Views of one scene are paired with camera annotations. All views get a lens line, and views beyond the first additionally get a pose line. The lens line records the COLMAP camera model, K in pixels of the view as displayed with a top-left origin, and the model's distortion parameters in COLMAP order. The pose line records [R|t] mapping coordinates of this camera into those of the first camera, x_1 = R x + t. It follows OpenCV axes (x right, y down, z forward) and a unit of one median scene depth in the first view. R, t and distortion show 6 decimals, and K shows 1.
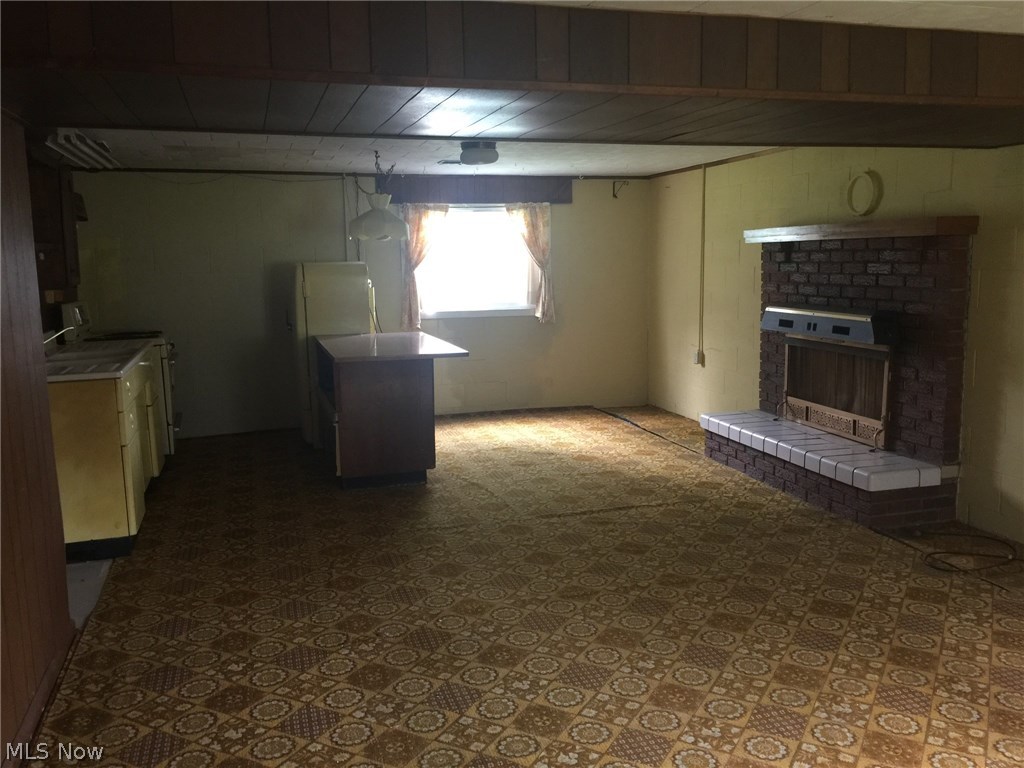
lens RADIAL K [[877.6, 0, 509.4], [0, 877.6, 386.8], [0, 0, 1]] dist [0.092364, -0.129751]
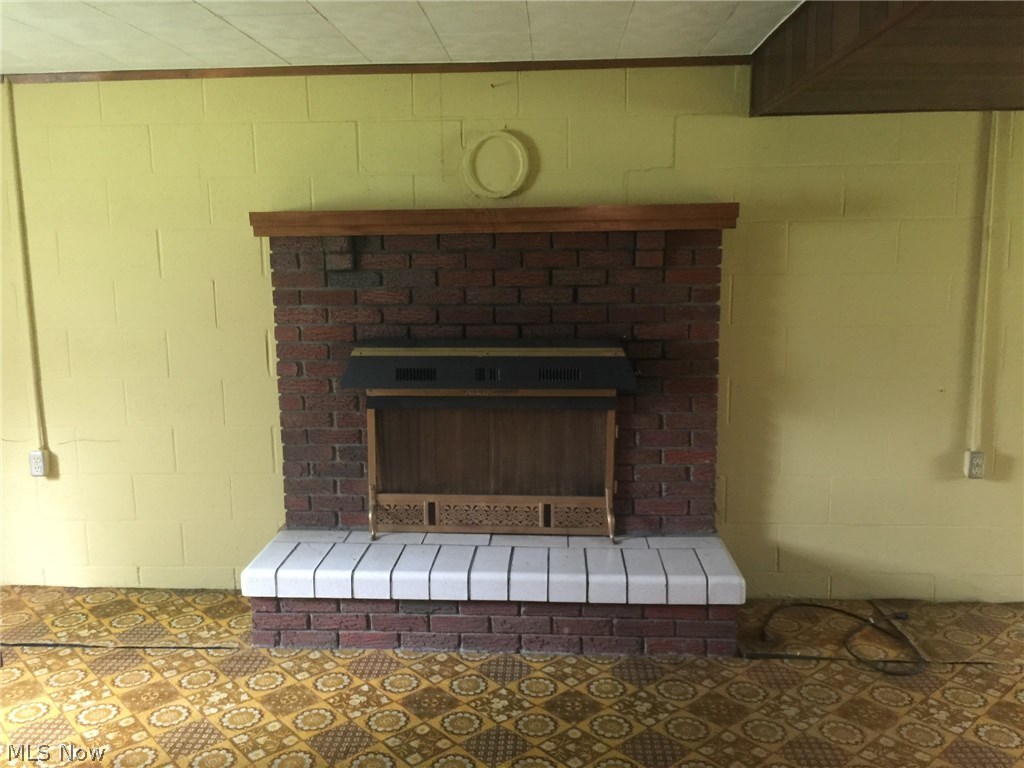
lens RADIAL K [[877.6, 0, 513.4], [0, 877.6, 376.8], [0, 0, 1]] dist [0.092364, -0.129751]
pose [[0.332618, -0.130620, 0.933972, -0.210482], [0.146311, 0.985517, 0.085722, -0.109856], [-0.931643, 0.108138, 0.346912, 0.733339]]
